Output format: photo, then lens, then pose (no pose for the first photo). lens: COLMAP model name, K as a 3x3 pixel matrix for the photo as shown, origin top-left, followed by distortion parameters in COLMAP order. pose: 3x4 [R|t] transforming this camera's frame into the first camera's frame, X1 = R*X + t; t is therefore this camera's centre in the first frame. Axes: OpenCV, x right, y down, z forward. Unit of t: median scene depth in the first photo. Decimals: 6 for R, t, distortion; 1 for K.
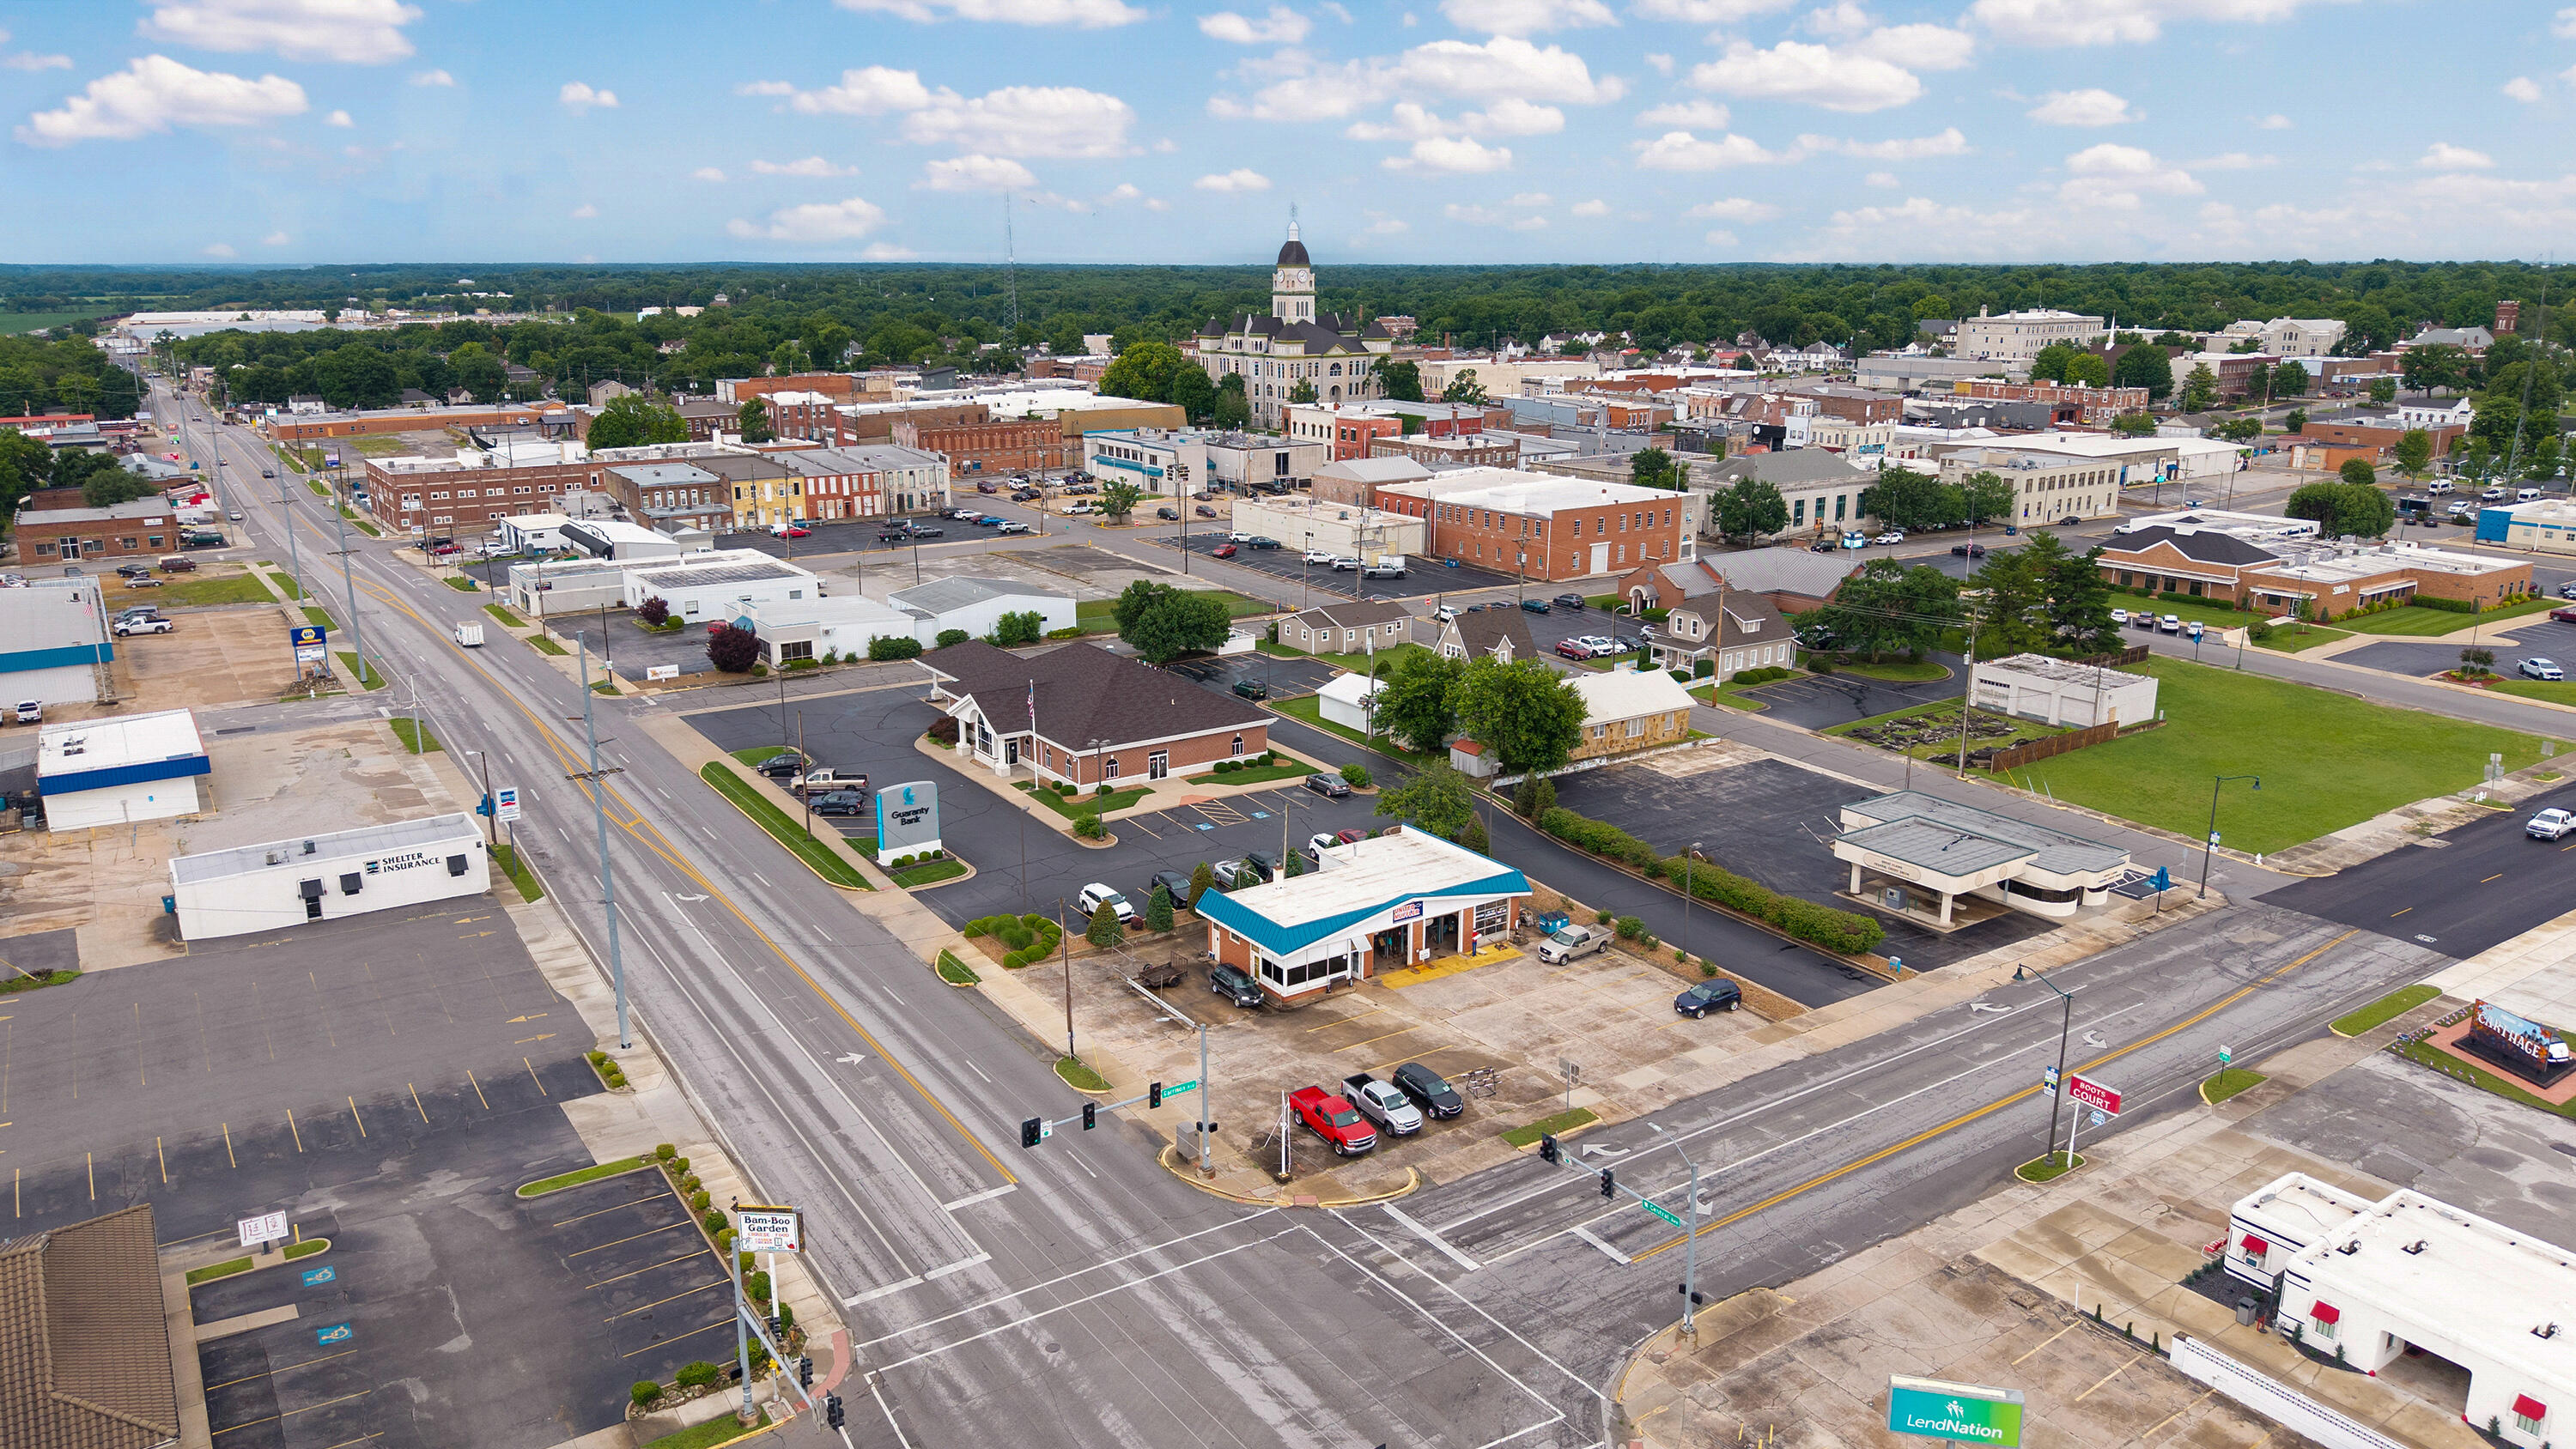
lens RADIAL K [[1733.2, 0, 1279.9], [0, 1733.2, 718.9], [0, 0, 1]] dist [0.084987, -0.135105]
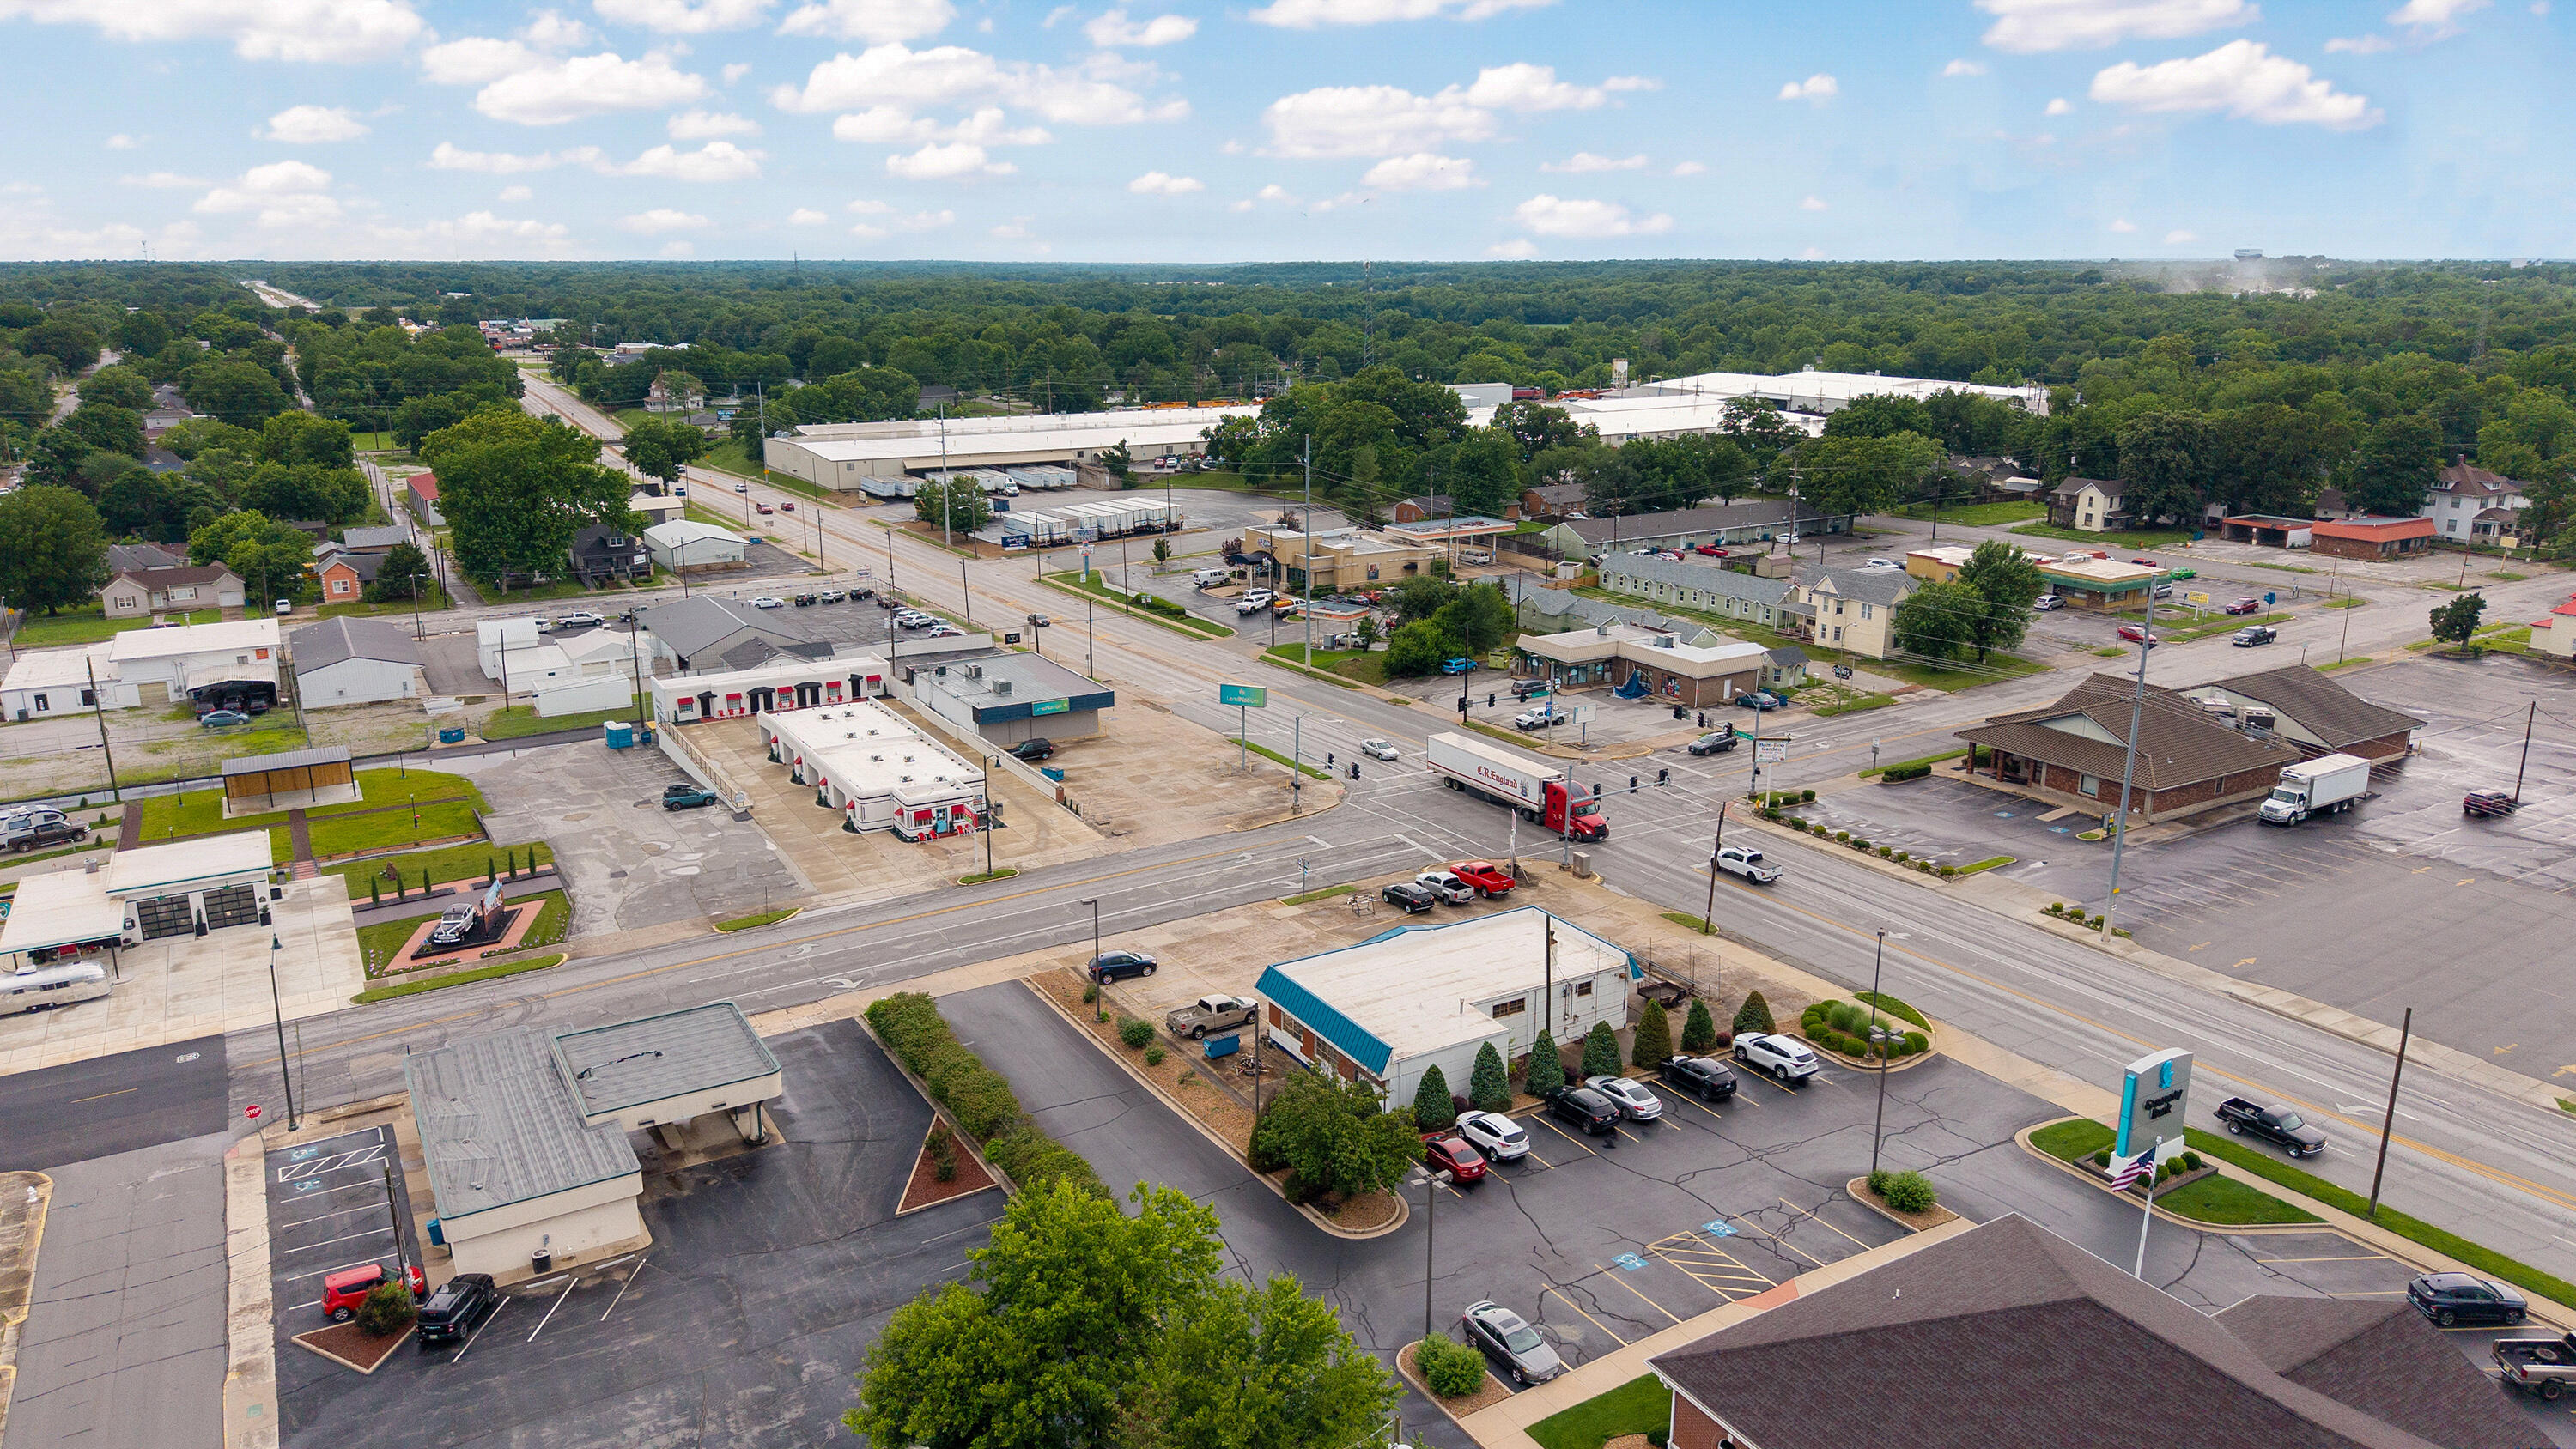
lens RADIAL K [[1737.0, 0, 1281.9], [0, 1737.0, 723.7], [0, 0, 1]] dist [0.043335, -0.043013]
pose [[-0.997679, -0.016340, 0.066102, 0.068281], [0.018406, 0.869926, 0.492839, -0.384296], [-0.065557, 0.492912, -0.867606, 1.475292]]
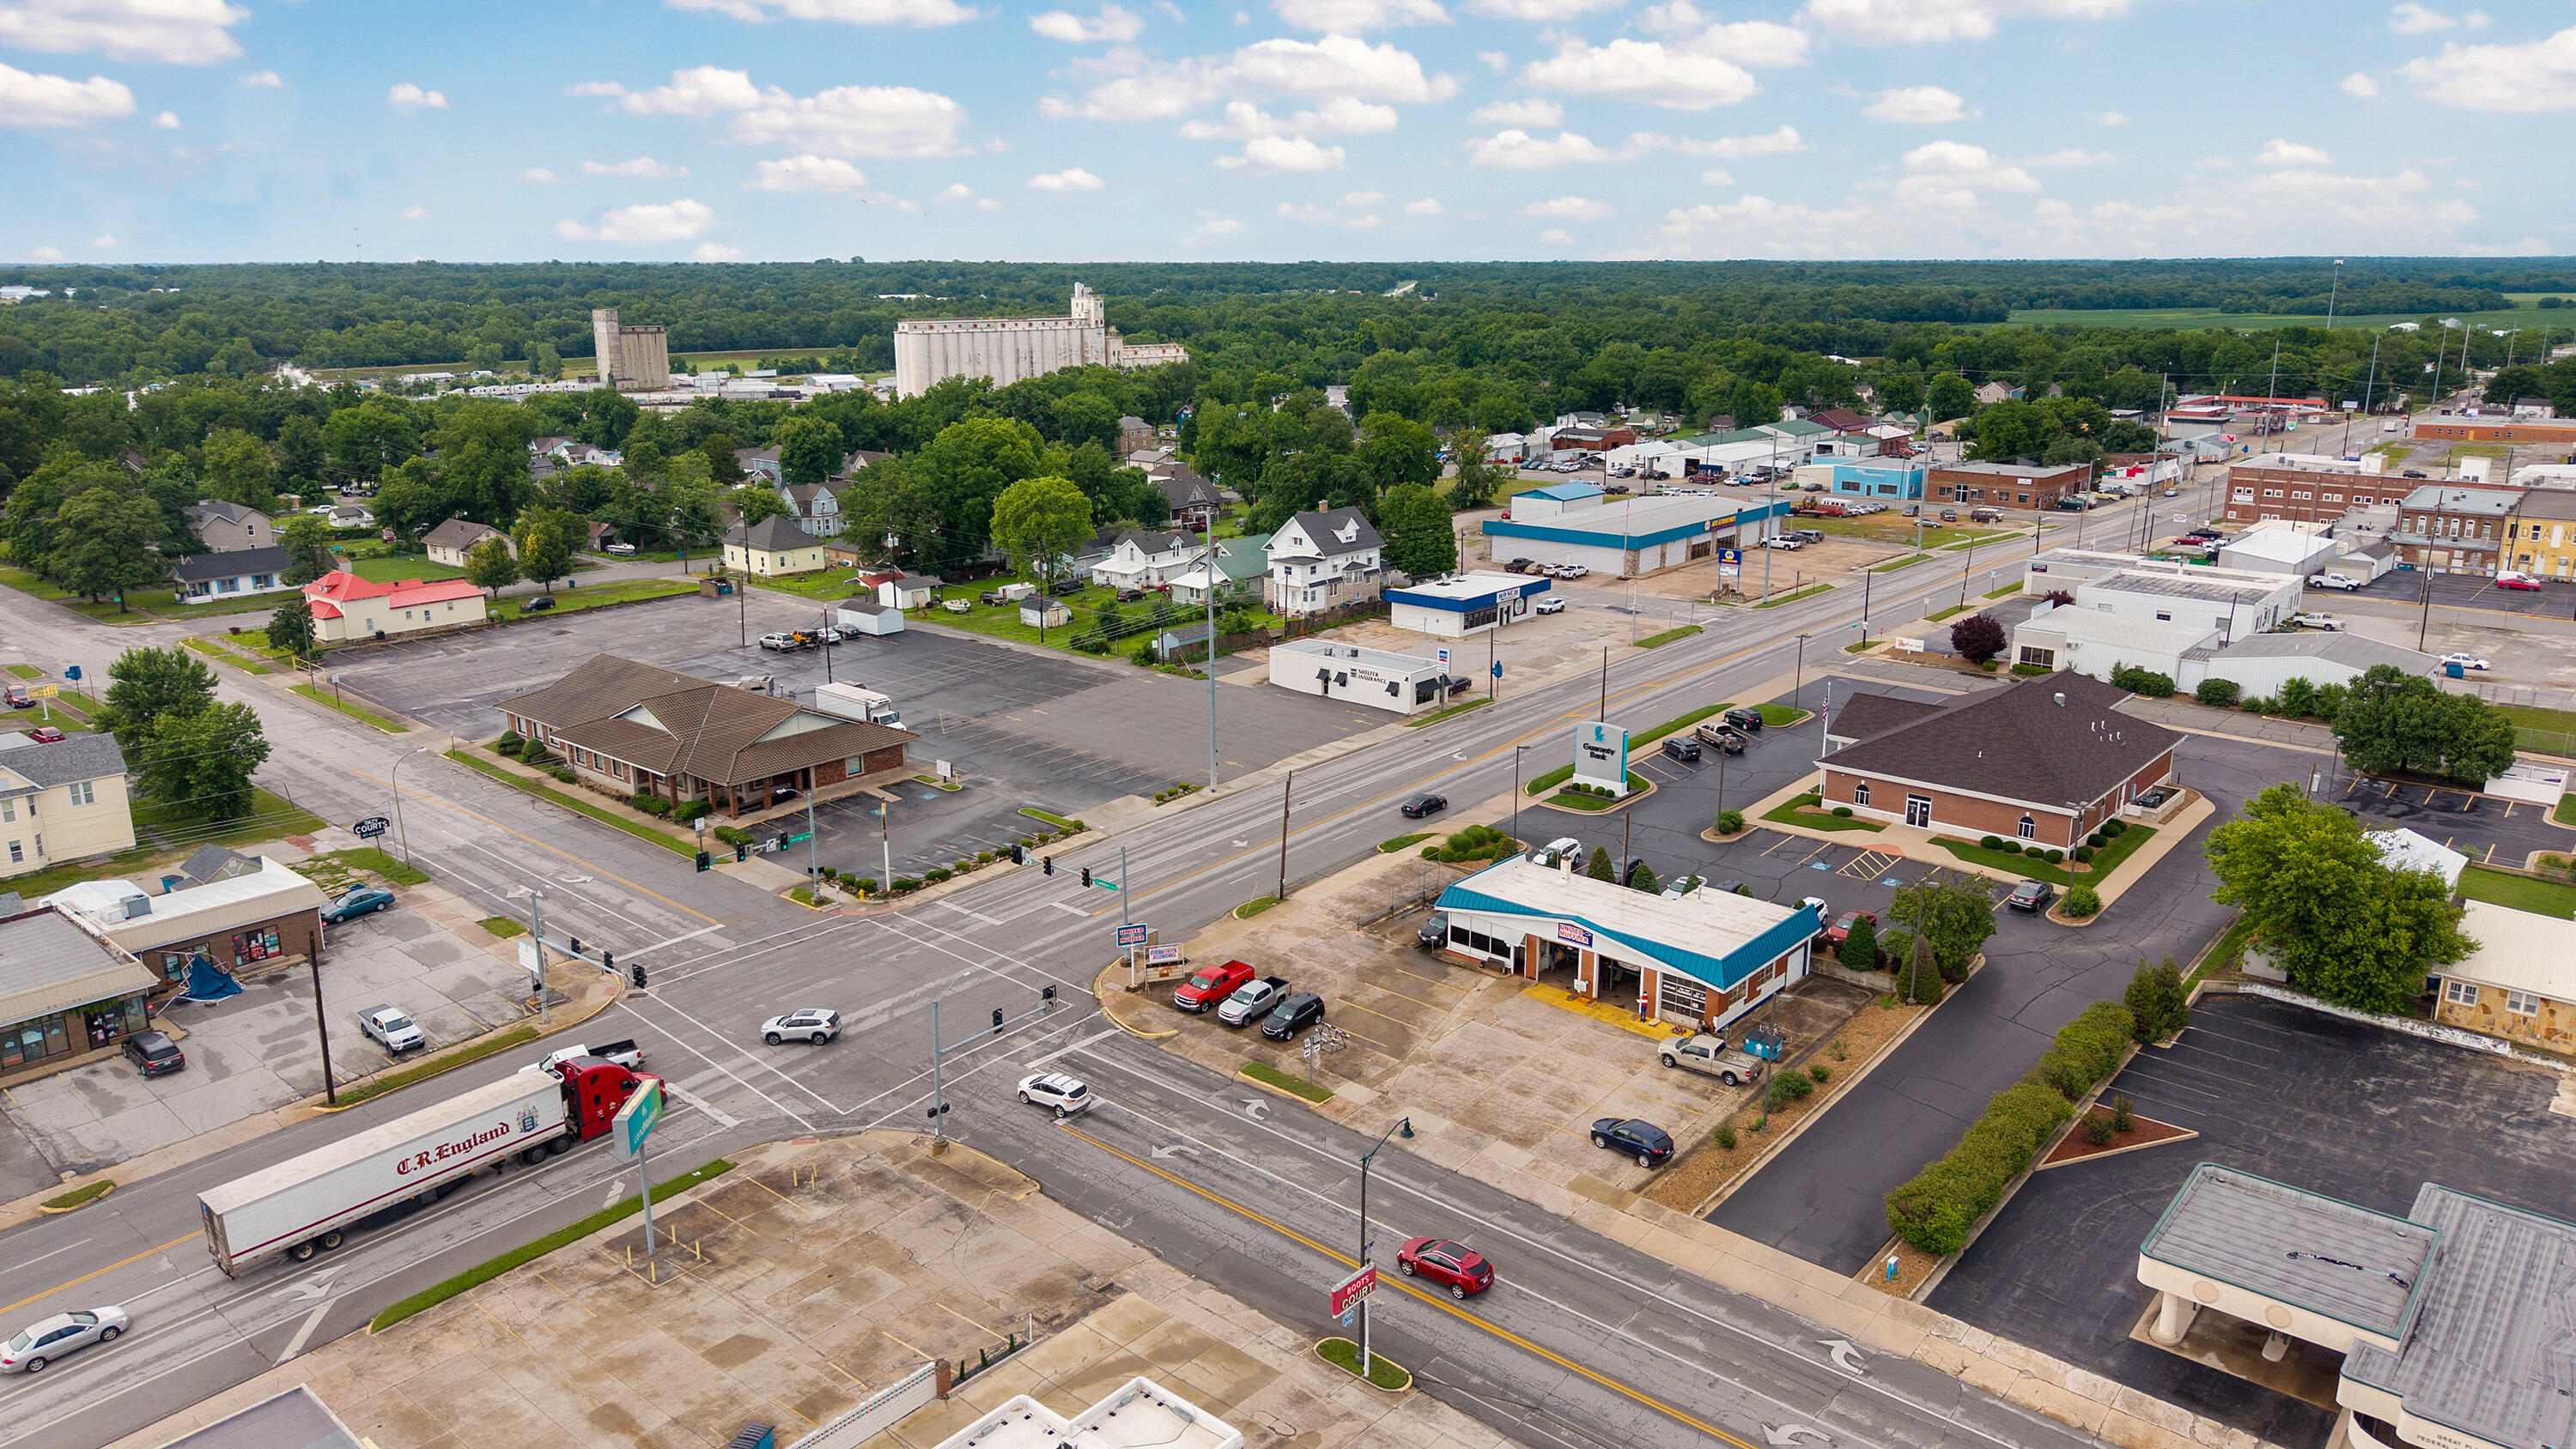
lens RADIAL K [[1733.2, 0, 1279.9], [0, 1733.2, 718.9], [0, 0, 1]] dist [0.084987, -0.135105]
pose [[0.259043, 0.244819, -0.934323, 0.757041], [-0.242134, 0.952913, 0.182558, -0.116495], [0.935023, 0.178941, 0.306125, 0.444685]]
